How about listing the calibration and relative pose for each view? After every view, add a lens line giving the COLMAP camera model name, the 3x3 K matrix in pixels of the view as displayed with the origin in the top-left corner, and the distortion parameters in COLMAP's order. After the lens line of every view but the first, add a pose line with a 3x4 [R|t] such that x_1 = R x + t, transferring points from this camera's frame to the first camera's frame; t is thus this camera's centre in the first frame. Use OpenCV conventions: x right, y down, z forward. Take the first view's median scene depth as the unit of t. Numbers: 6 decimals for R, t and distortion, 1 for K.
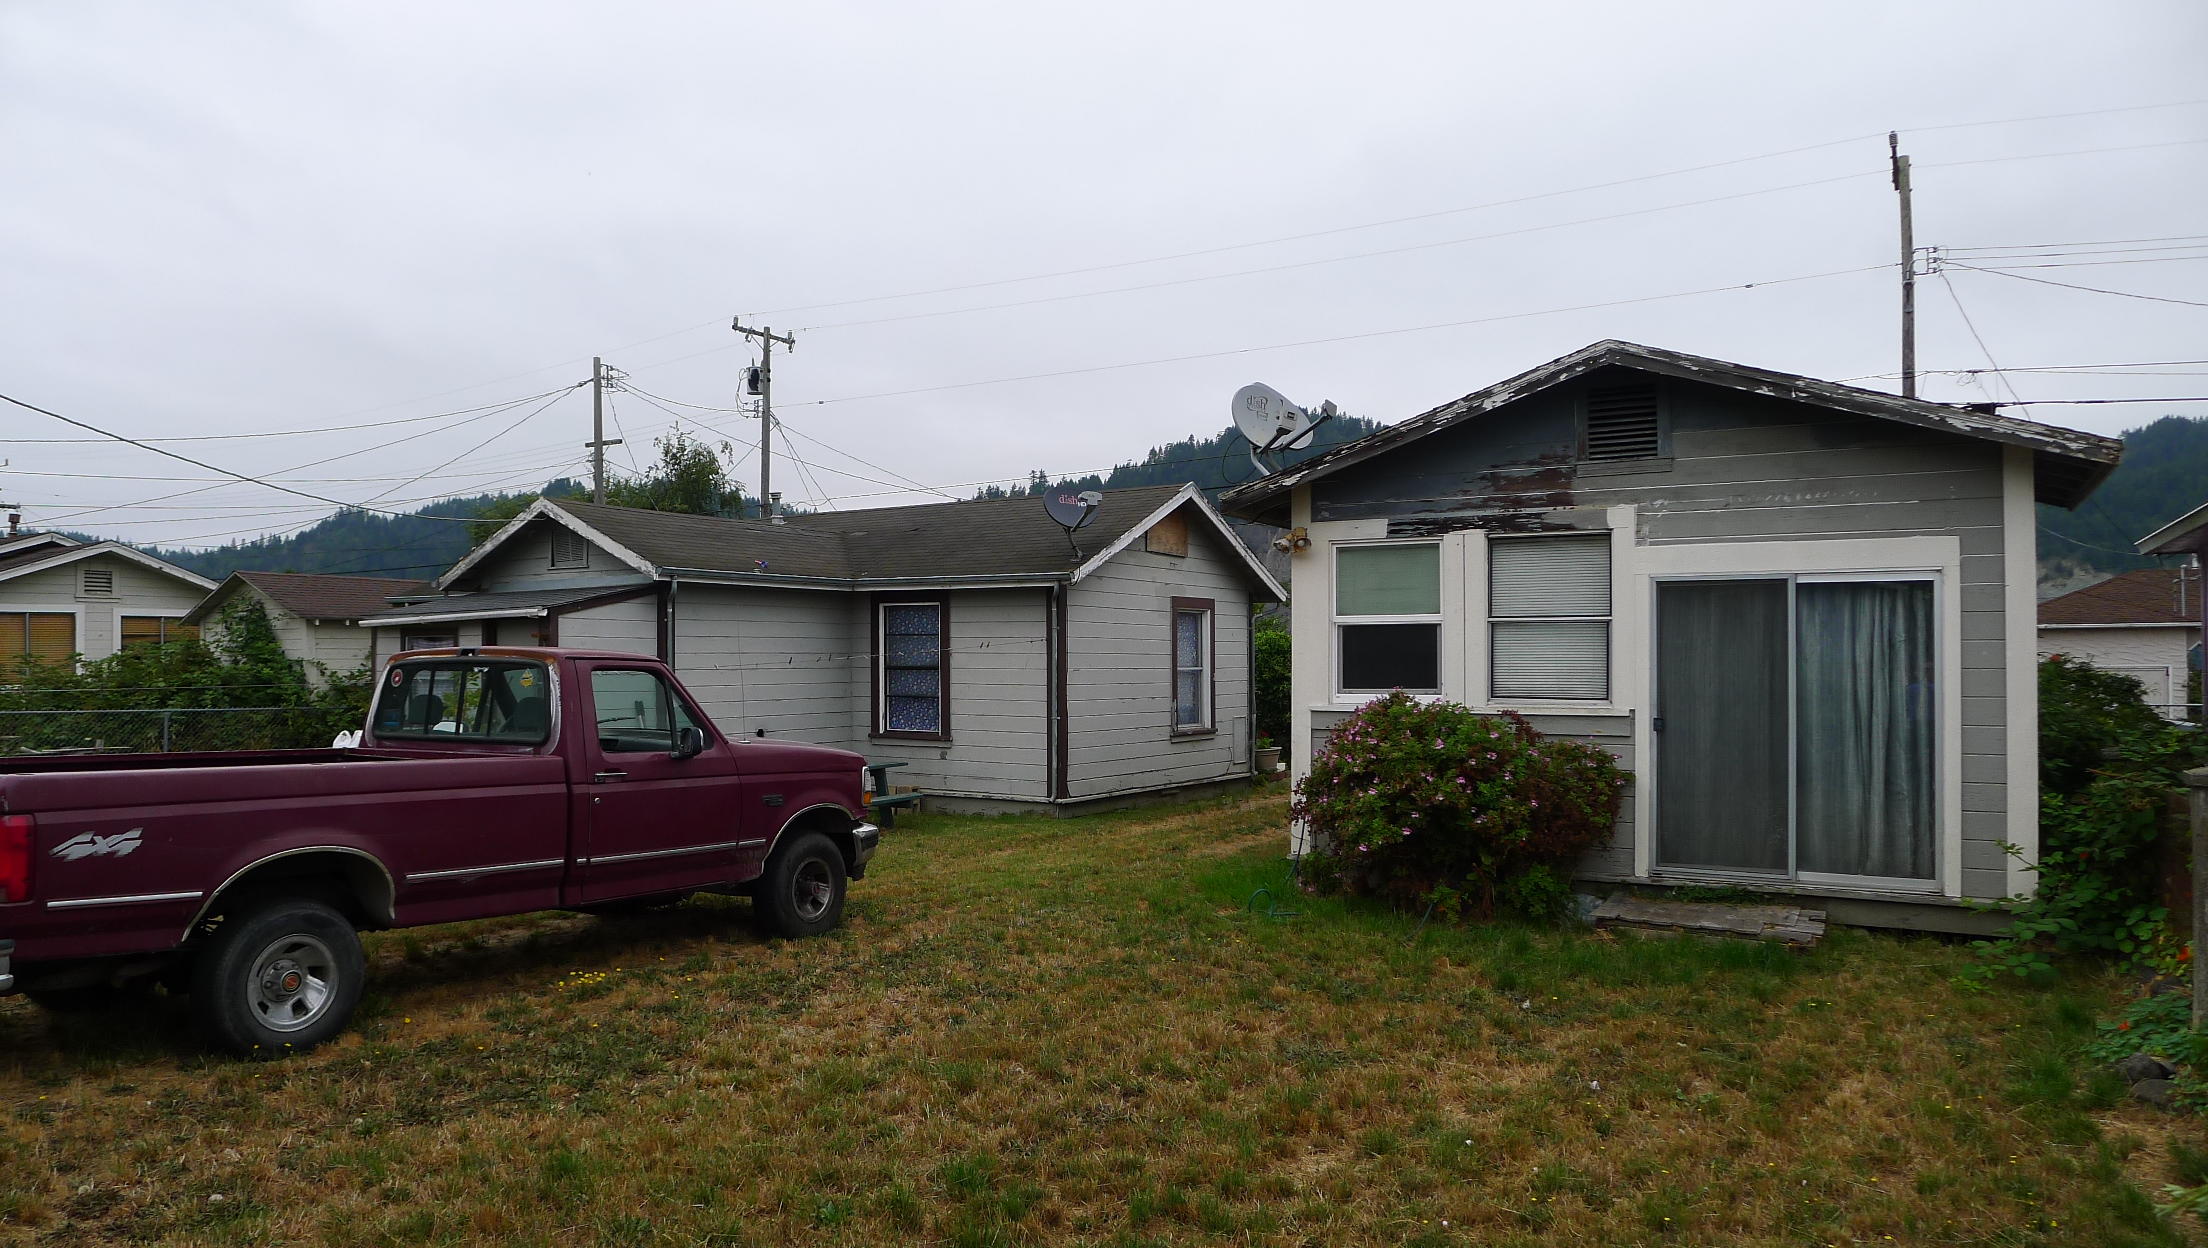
lens RADIAL K [[1561.2, 0, 1104.0], [0, 1561.2, 624.0], [0, 0, 1]] dist [-0.000521, 0.001442]
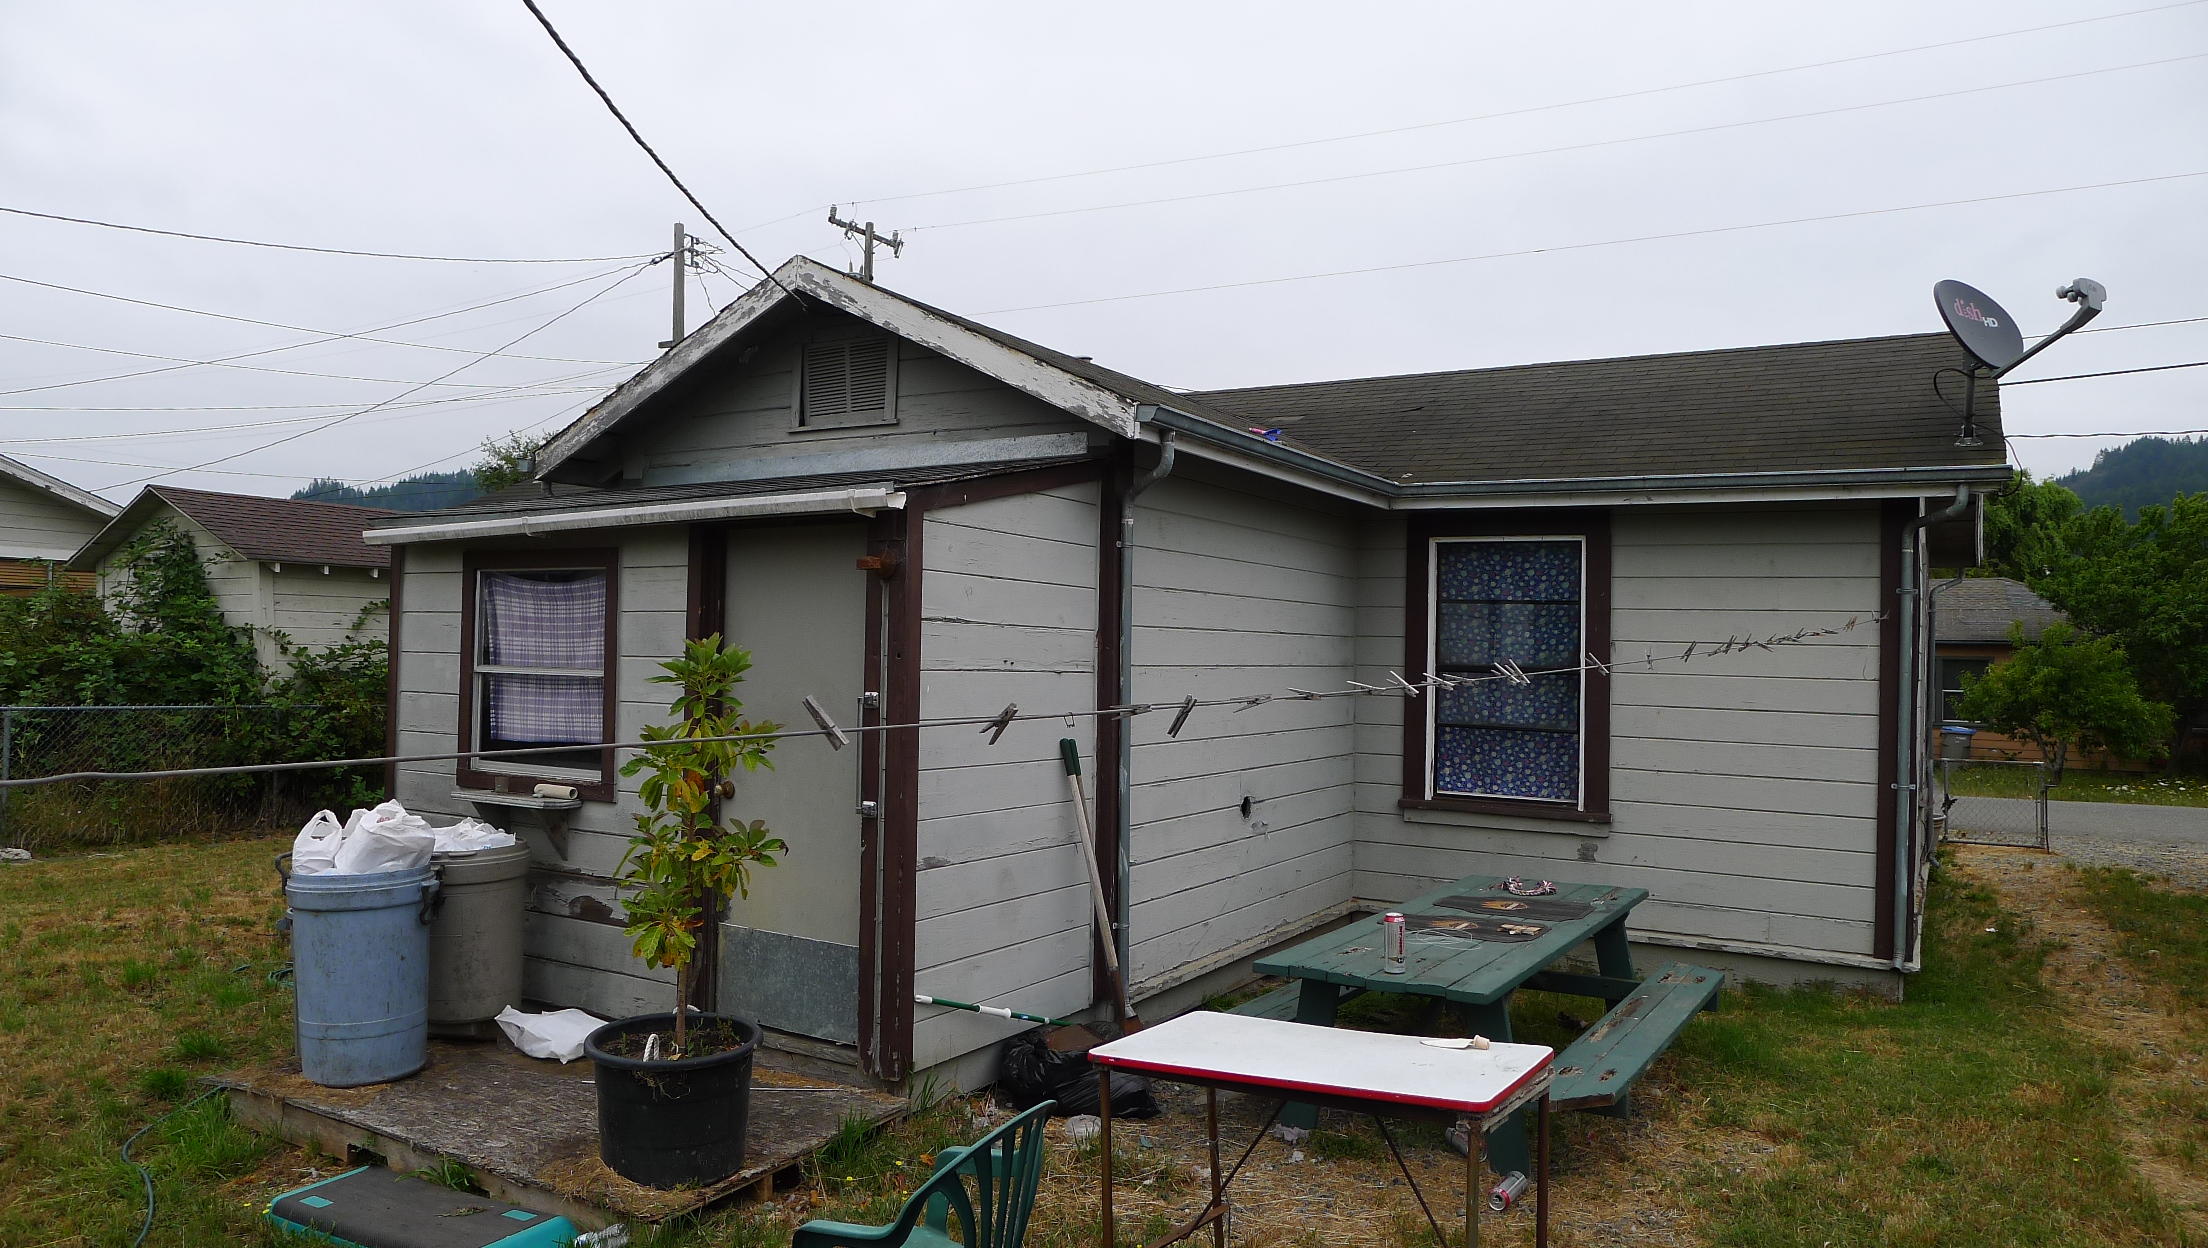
lens RADIAL K [[1464.5, 0, 1104.0], [0, 1464.5, 624.0], [0, 0, 1]] dist [-0.023459, -0.001186]
pose [[0.998751, 0.023725, 0.043976, -0.199081], [-0.023906, 0.999708, 0.003595, 0.011326], [-0.043878, -0.004642, 0.999026, 0.405372]]
